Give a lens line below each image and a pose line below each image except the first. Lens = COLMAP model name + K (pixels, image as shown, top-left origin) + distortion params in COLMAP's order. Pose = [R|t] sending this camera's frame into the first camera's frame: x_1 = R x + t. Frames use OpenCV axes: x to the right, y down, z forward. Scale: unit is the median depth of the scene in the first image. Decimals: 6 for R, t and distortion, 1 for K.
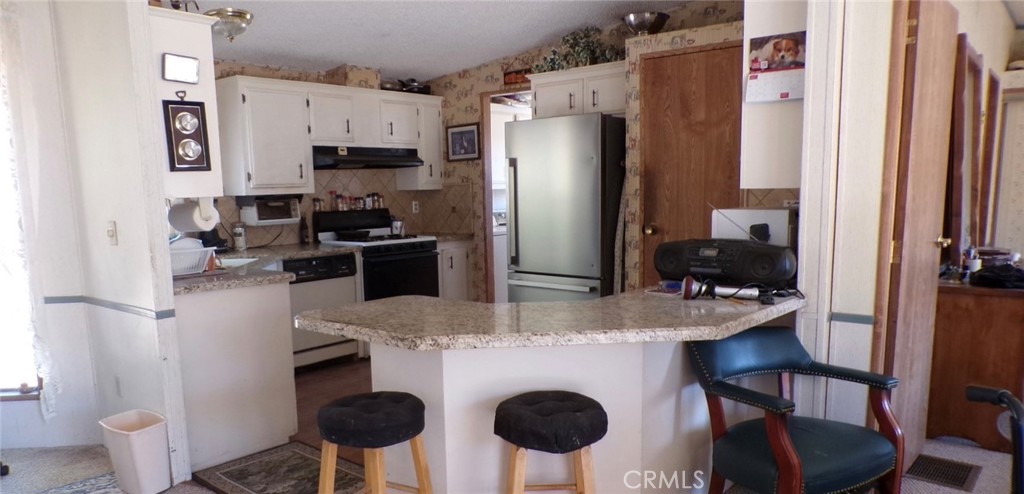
lens RADIAL K [[708.5, 0, 513.3], [0, 708.5, 289.0], [0, 0, 1]] dist [-0.022903, 0.002497]
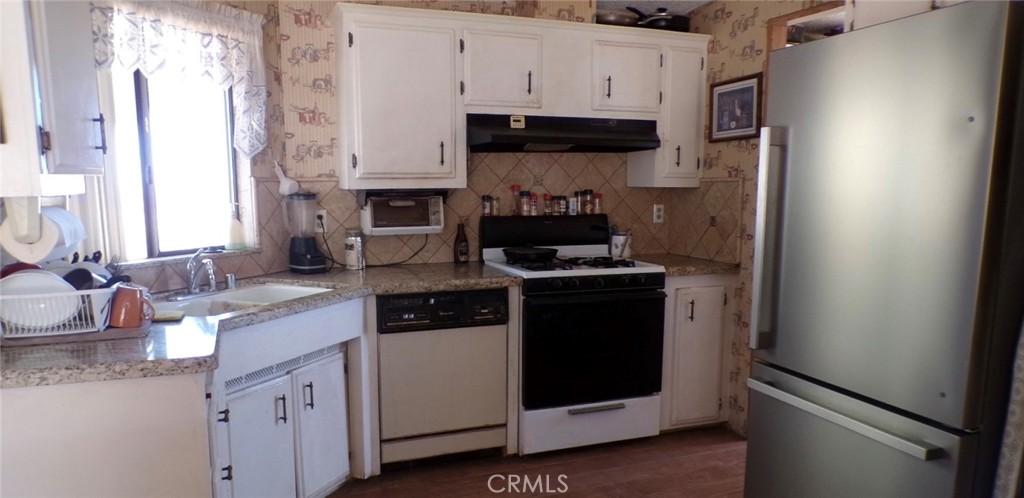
lens RADIAL K [[707.6, 0, 513.3], [0, 707.6, 293.0], [0, 0, 1]] dist [-0.039939, 0.000902]
pose [[0.876921, 0.097565, -0.470627, 0.060700], [-0.089355, 0.995204, 0.039820, -0.064394], [0.472255, 0.007134, 0.881433, 0.417286]]
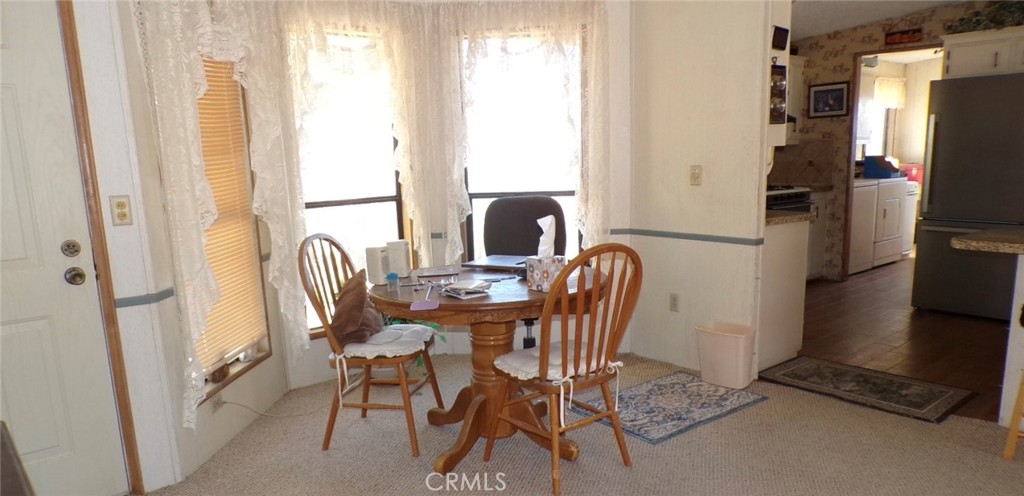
lens RADIAL K [[708.5, 0, 513.3], [0, 708.5, 290.0], [0, 0, 1]] dist [-0.022903, 0.002497]
pose [[0.986363, 0.026539, -0.162433, -0.378659], [-0.017831, 0.998336, 0.054830, 0.031634], [0.163618, -0.051186, 0.985195, -0.151194]]
